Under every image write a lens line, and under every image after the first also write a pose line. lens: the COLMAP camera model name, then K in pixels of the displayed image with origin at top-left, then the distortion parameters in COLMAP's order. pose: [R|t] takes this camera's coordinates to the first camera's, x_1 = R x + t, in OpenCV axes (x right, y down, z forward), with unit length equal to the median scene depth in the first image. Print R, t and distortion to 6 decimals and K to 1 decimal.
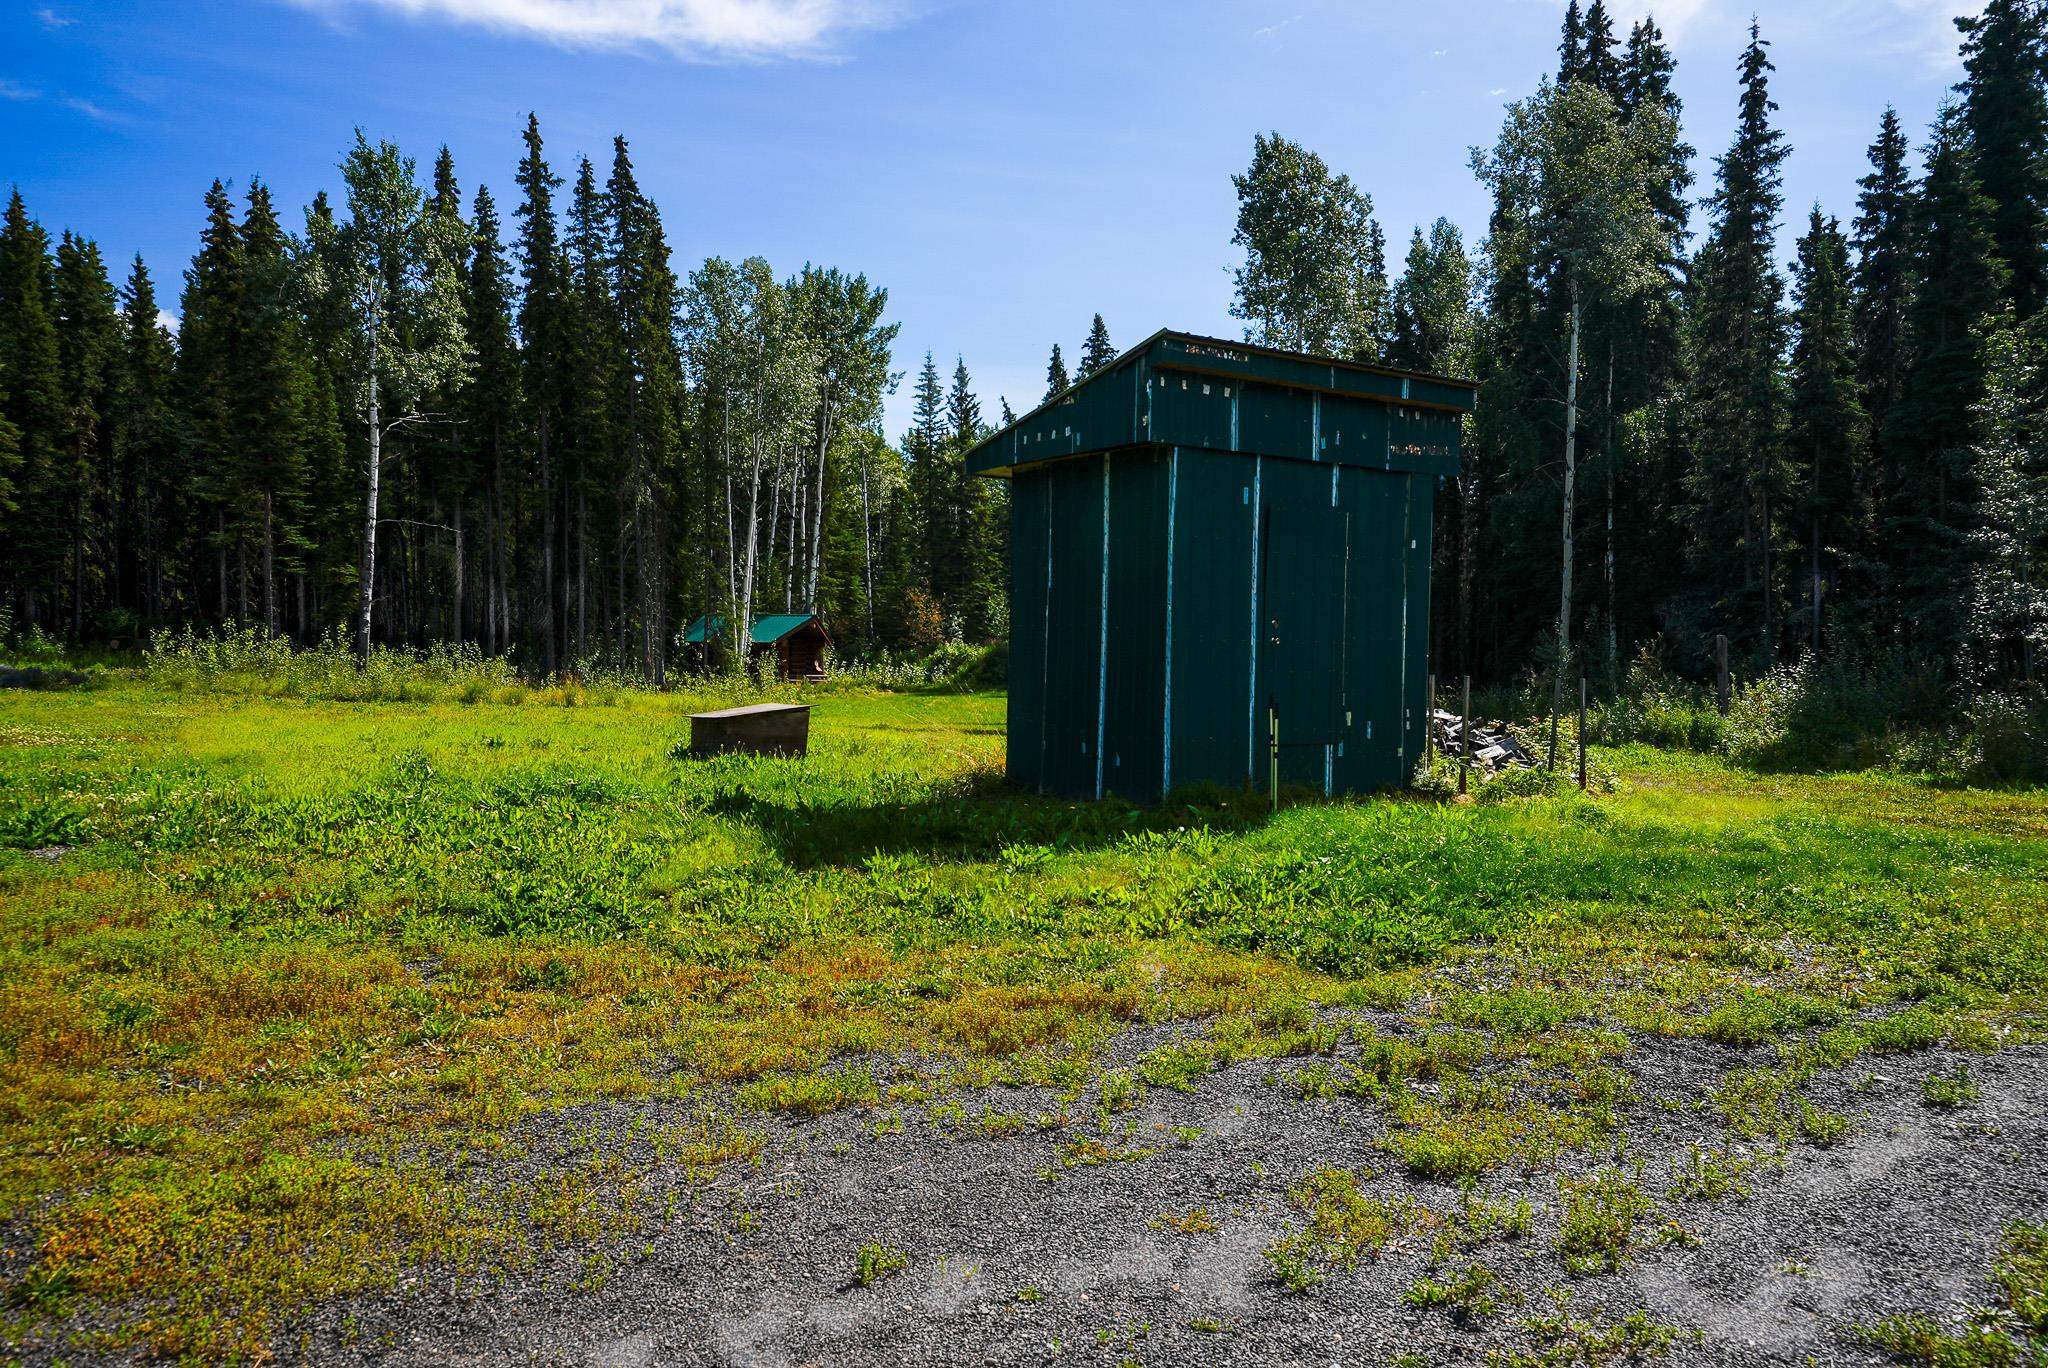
lens RADIAL K [[1675.2, 0, 1024.0], [0, 1675.2, 684.0], [0, 0, 1]] dist [-0.001055, 0.001246]
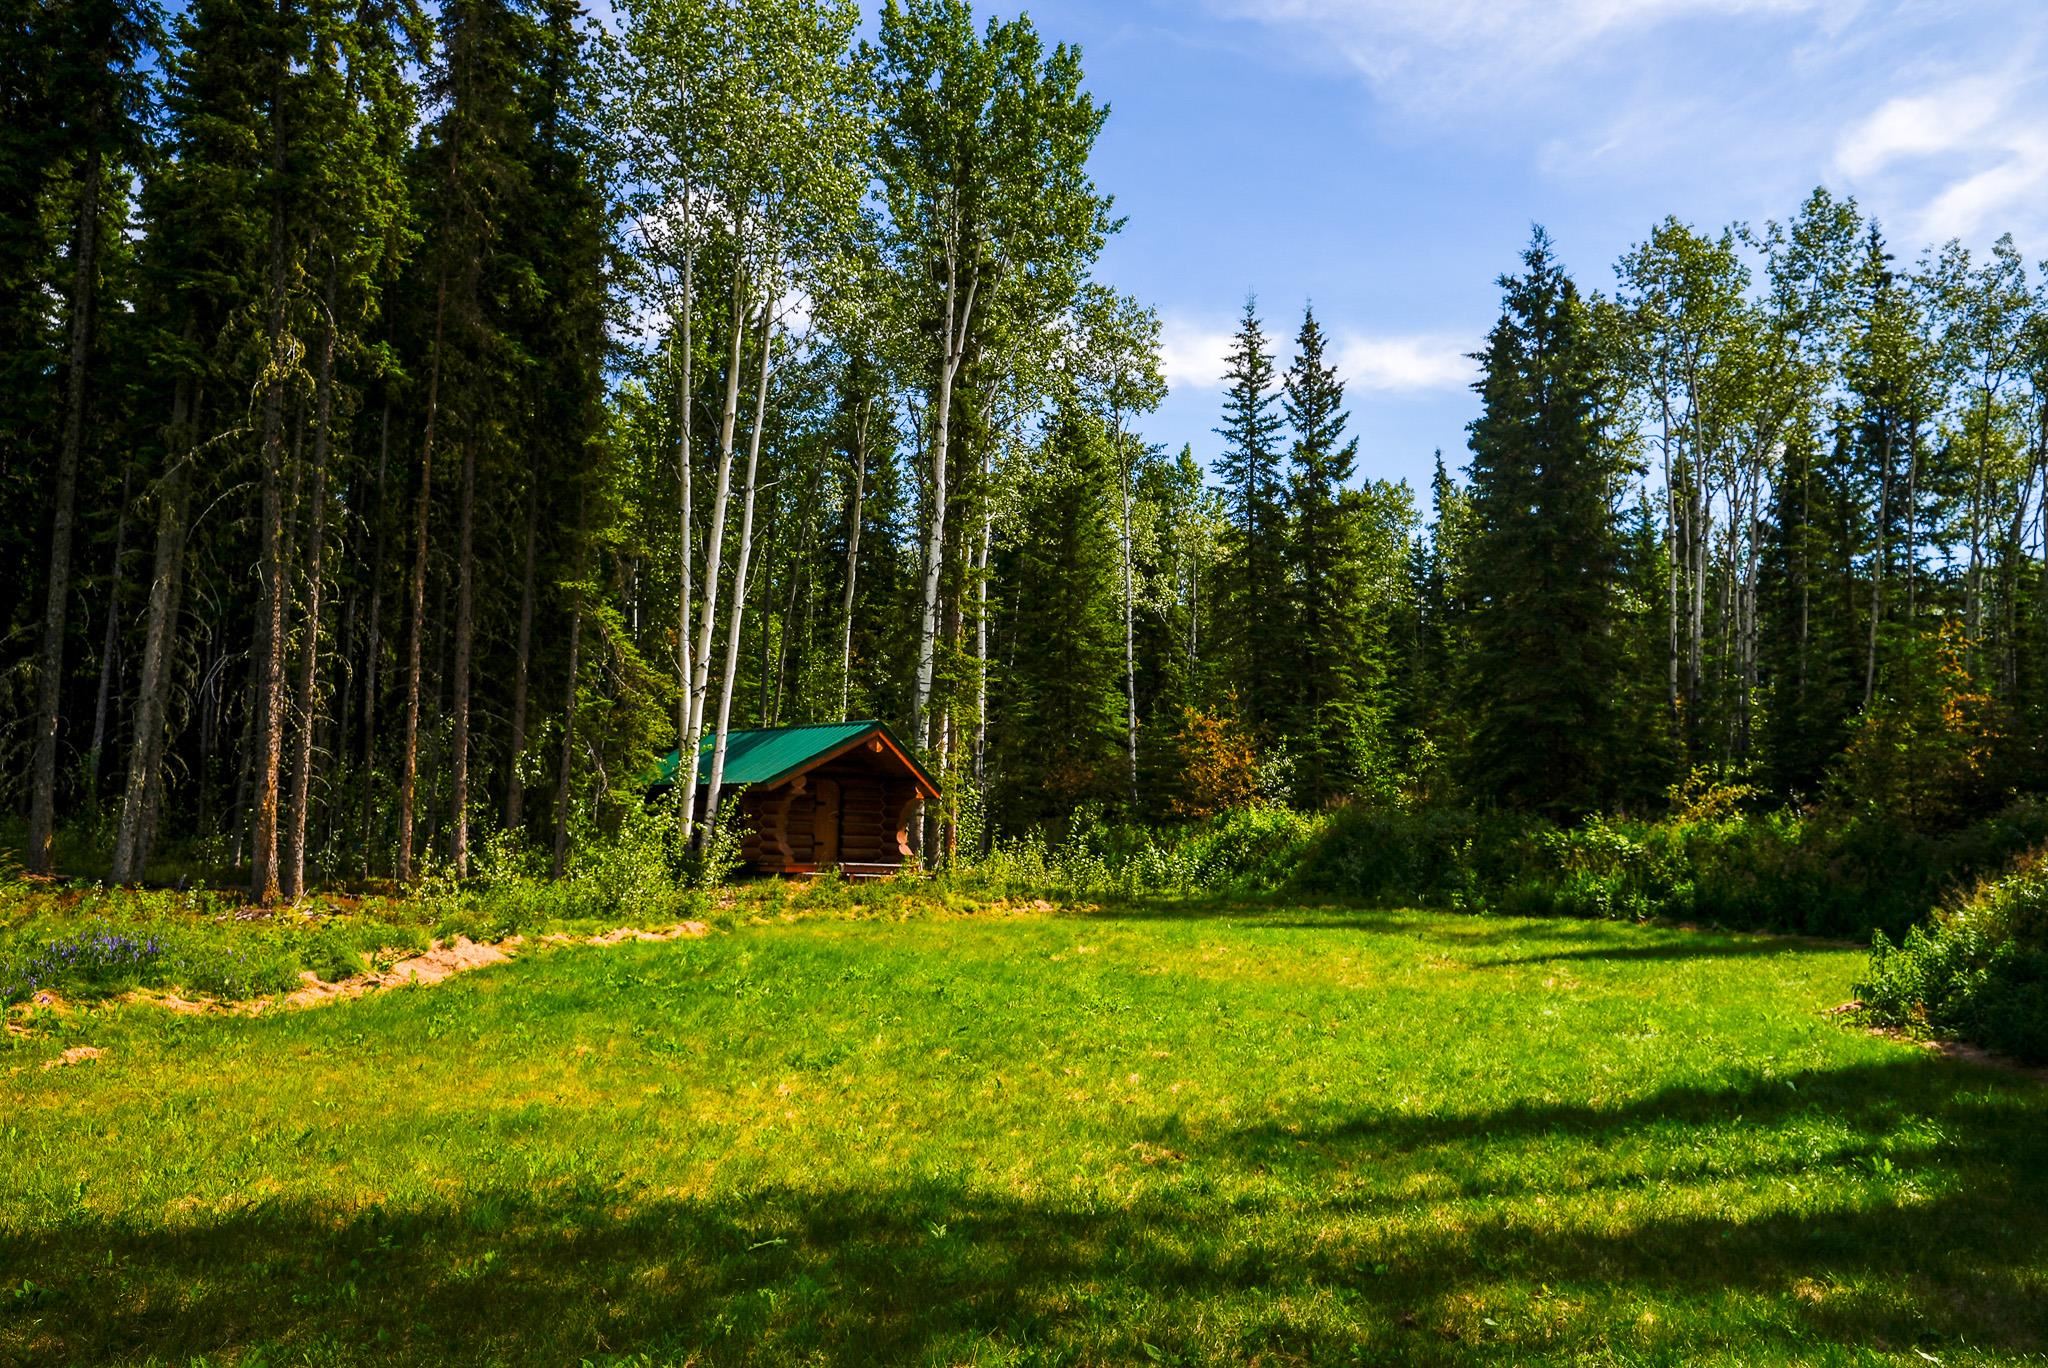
lens RADIAL K [[1675.2, 0, 1024.0], [0, 1675.2, 684.0], [0, 0, 1]] dist [-0.001055, 0.001246]
pose [[0.958992, -0.019048, -0.282794, 0.026877], [-0.017687, 0.991773, -0.126779, 0.002285], [0.282882, 0.126582, 0.950765, 0.462482]]
